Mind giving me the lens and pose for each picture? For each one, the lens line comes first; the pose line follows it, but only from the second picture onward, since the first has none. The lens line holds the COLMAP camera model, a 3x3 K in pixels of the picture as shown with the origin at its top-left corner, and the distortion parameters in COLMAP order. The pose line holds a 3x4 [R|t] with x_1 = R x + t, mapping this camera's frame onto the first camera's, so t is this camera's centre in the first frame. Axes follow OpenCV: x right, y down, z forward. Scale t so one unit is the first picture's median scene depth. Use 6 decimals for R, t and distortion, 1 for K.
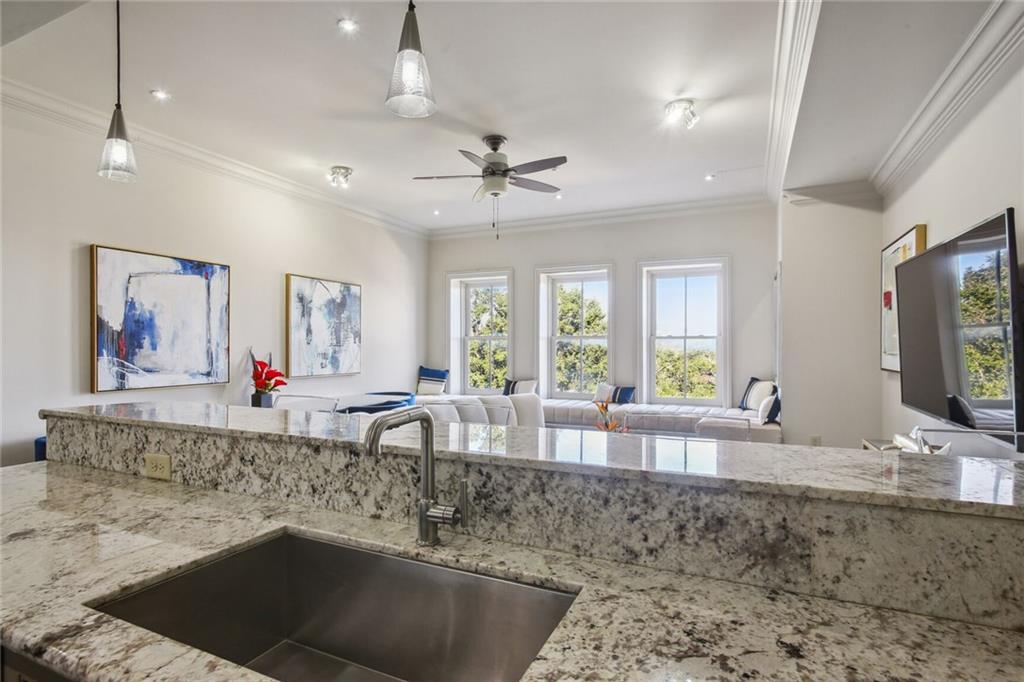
lens RADIAL K [[525.7, 0, 507.5], [0, 525.7, 347.0], [0, 0, 1]] dist [0.000330, 0.000493]
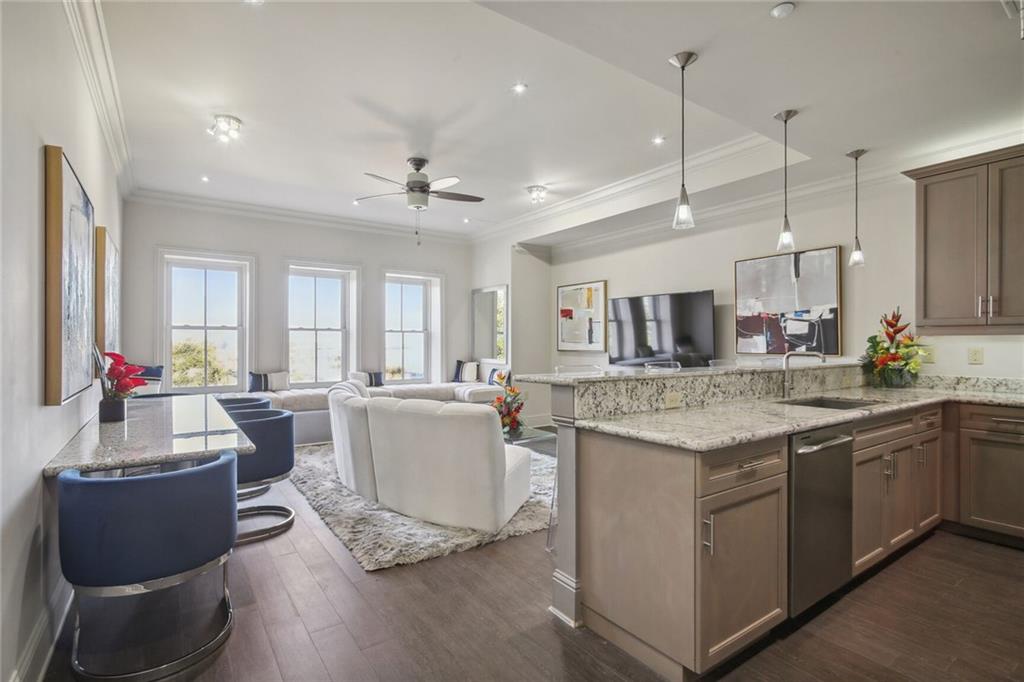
lens RADIAL K [[496.5, 0, 503.2], [0, 496.5, 339.8], [0, 0, 1]] dist [-0.008488, 0.002409]
pose [[0.500924, 0.004533, 0.865479, -2.175289], [0.000166, 0.999986, -0.005334, 0.041308], [-0.865491, 0.002815, 0.500916, 0.645222]]
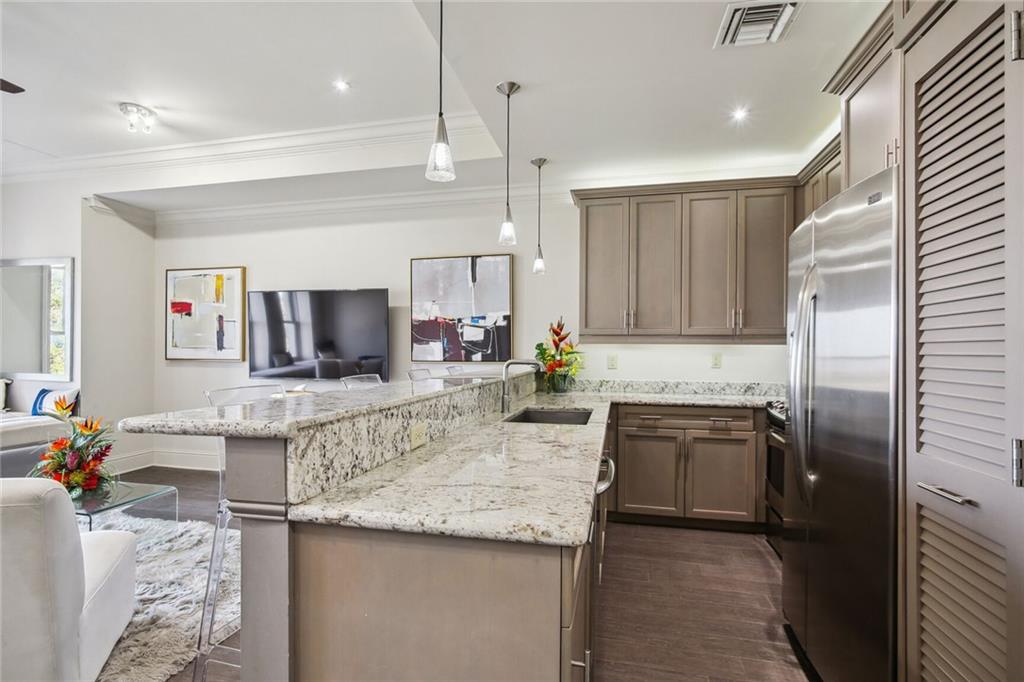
lens RADIAL K [[496.5, 0, 505.4], [0, 496.5, 350.8], [0, 0, 1]] dist [-0.008488, 0.002409]
pose [[-0.212517, -0.003365, 0.977152, -1.641796], [-0.005156, 0.999984, 0.002323, 0.042401], [-0.977144, -0.004544, -0.212531, 0.992606]]
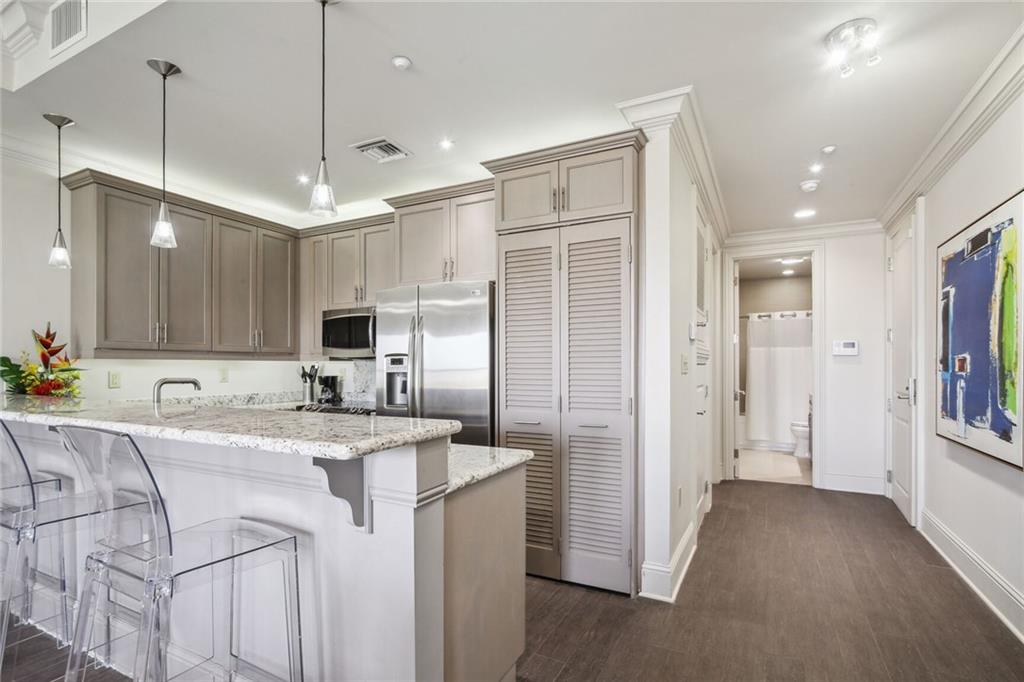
lens RADIAL K [[496.5, 0, 511.1], [0, 496.5, 367.3], [0, 0, 1]] dist [-0.008488, 0.002409]
pose [[-0.999513, -0.000582, 0.031203, -1.111491], [-0.000405, 0.999984, 0.005675, 0.034383], [-0.031205, 0.005660, -0.999497, 1.985588]]
